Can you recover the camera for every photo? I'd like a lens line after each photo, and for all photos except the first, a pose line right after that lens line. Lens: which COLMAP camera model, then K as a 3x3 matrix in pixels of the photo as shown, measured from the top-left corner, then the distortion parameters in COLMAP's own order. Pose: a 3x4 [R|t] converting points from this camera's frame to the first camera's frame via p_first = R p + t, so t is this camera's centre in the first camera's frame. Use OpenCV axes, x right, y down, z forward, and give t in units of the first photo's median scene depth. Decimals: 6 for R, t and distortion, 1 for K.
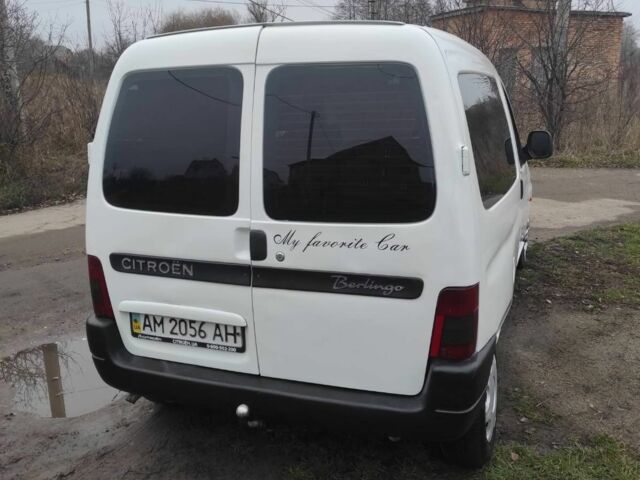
lens RADIAL K [[622.1, 0, 320.0], [0, 622.1, 240.0], [0, 0, 1]] dist [0.058136, -0.032874]
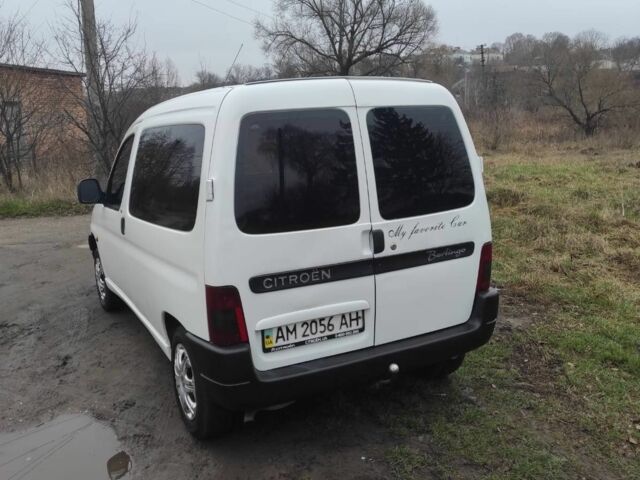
lens RADIAL K [[622.1, 0, 320.0], [0, 622.1, 240.0], [0, 0, 1]] dist [0.058136, -0.032874]
pose [[0.664298, -0.145572, 0.733155, -1.072814], [0.204366, 0.978852, 0.009184, -0.029465], [-0.718987, 0.143731, 0.679999, 0.180000]]
